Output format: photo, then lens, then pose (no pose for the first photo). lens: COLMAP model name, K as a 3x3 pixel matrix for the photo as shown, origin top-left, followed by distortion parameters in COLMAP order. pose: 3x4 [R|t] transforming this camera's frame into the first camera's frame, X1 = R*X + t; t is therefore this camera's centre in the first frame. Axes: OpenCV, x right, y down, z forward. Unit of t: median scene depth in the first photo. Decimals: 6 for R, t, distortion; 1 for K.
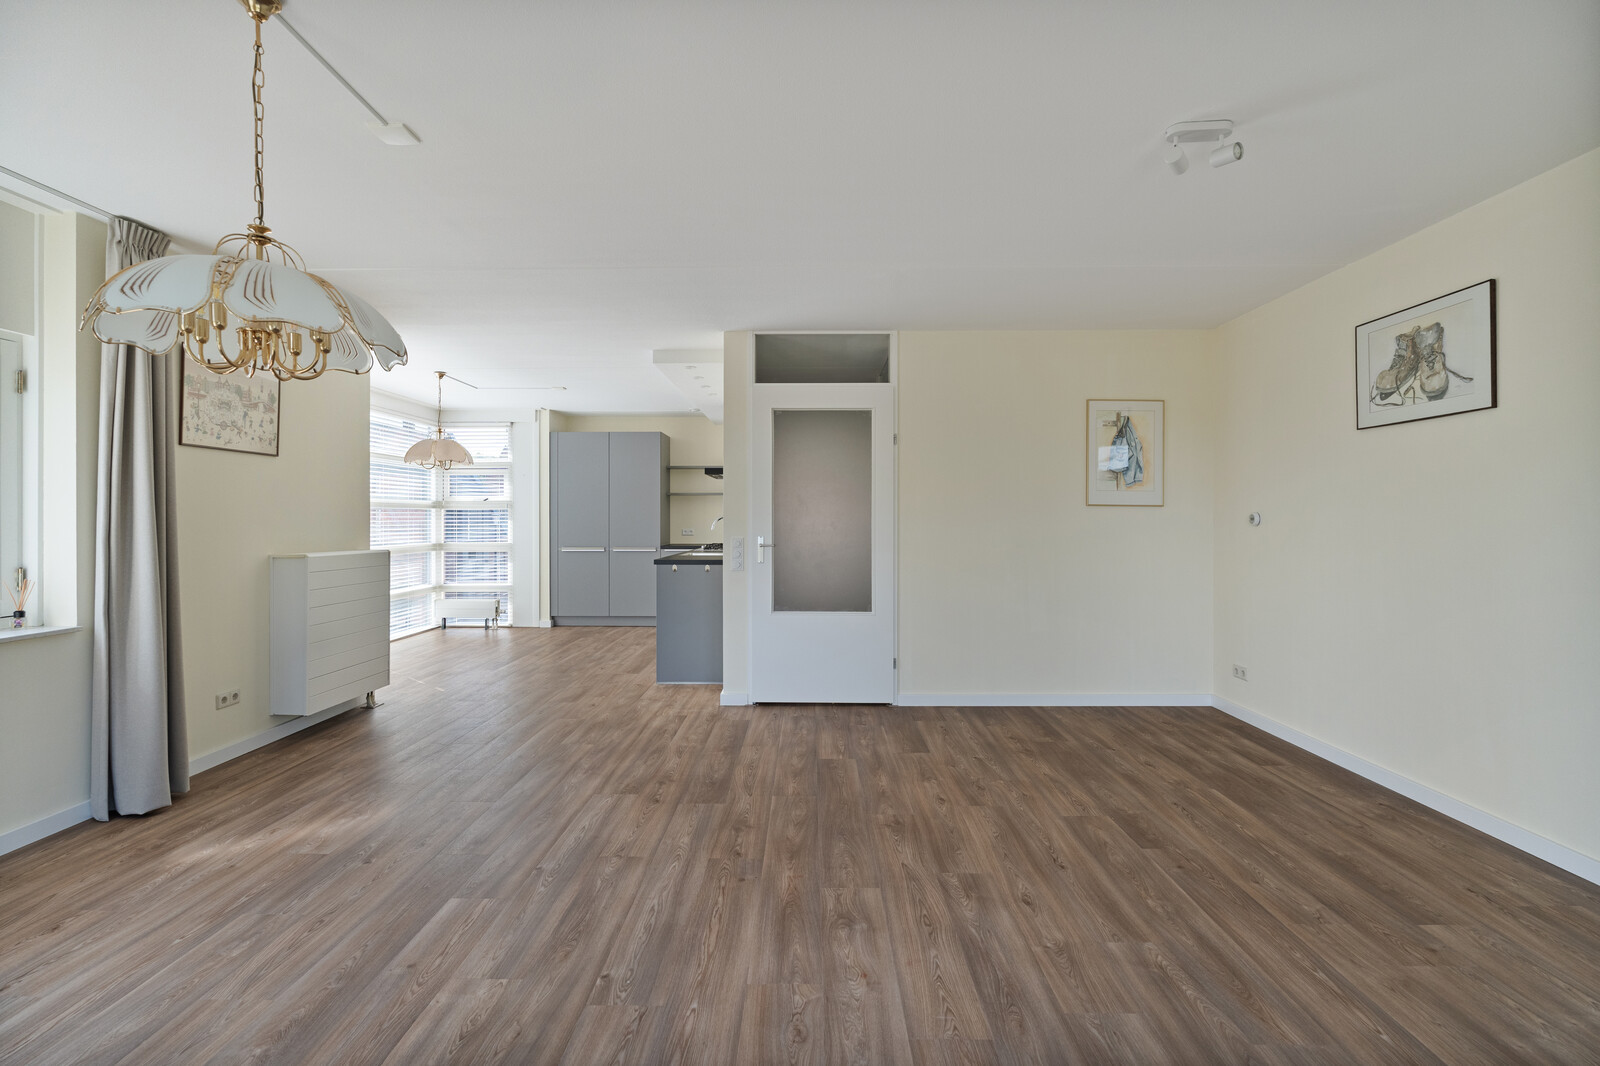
lens RADIAL K [[717.3, 0, 798.5], [0, 717.3, 526.0], [0, 0, 1]] dist [-0.003477, 0.000302]
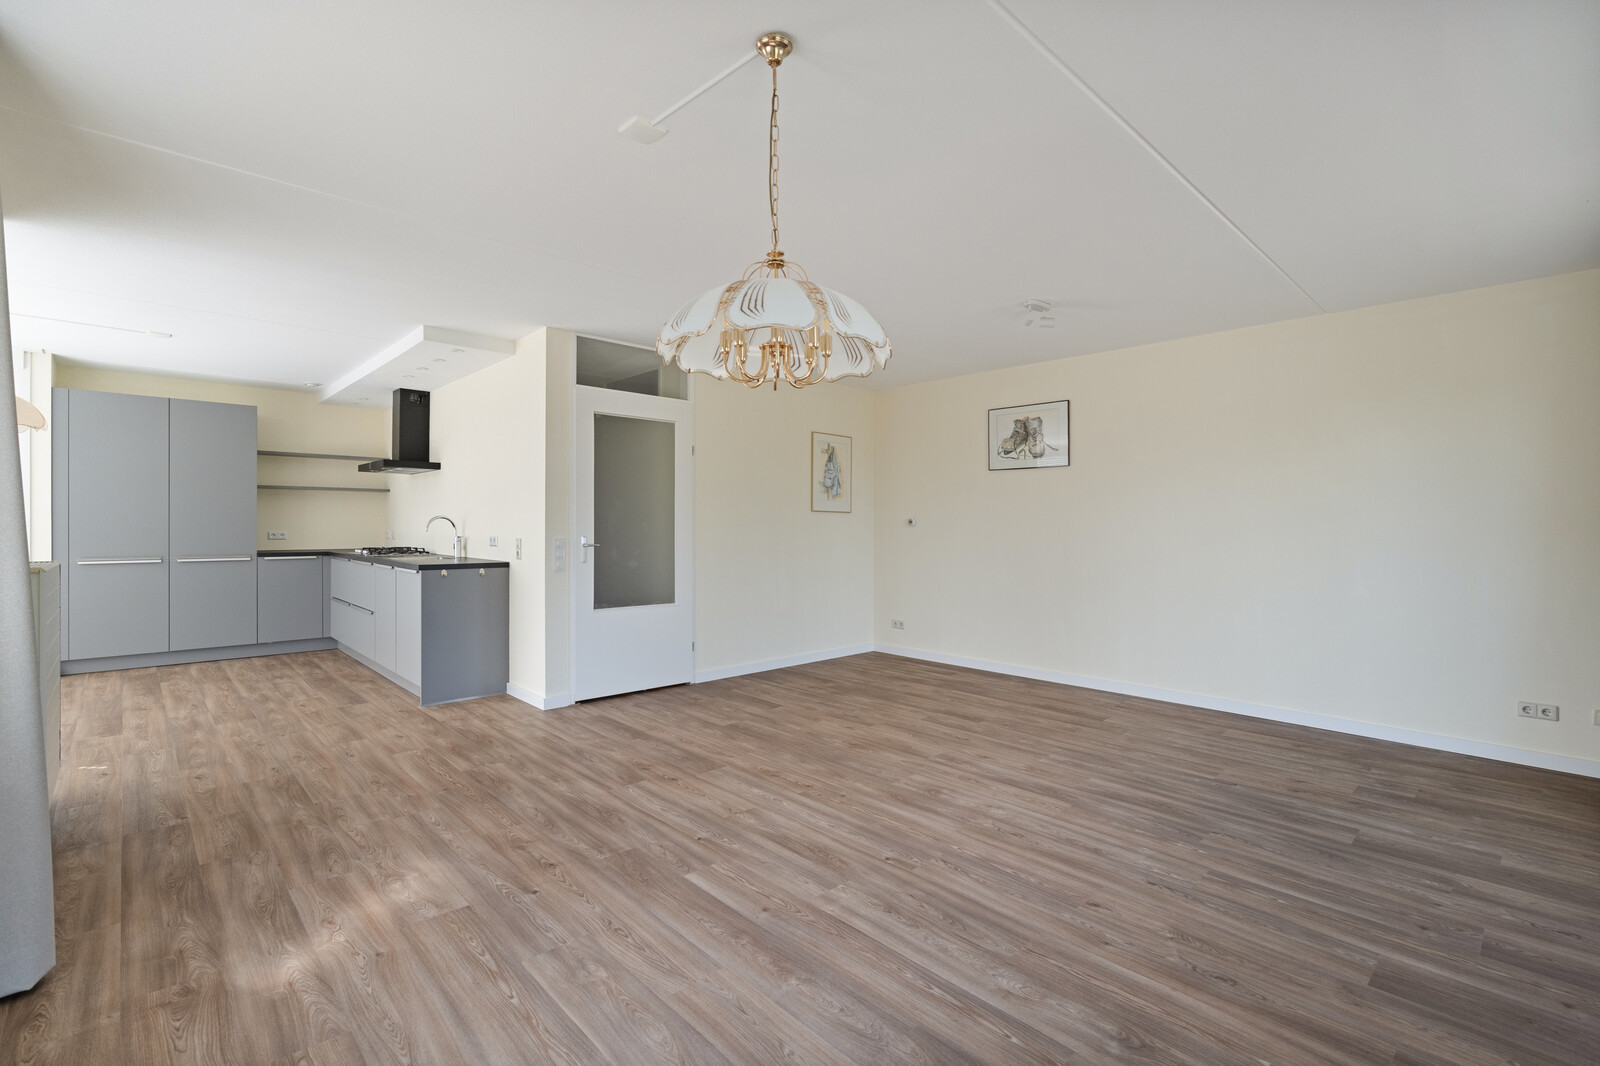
lens RADIAL K [[717.3, 0, 798.4], [0, 717.3, 525.7], [0, 0, 1]] dist [-0.003477, 0.000302]
pose [[0.718670, 0.003516, 0.695342, -0.753858], [0.001067, 0.999980, -0.006160, 0.008285], [-0.695350, 0.005169, 0.718653, 0.085201]]
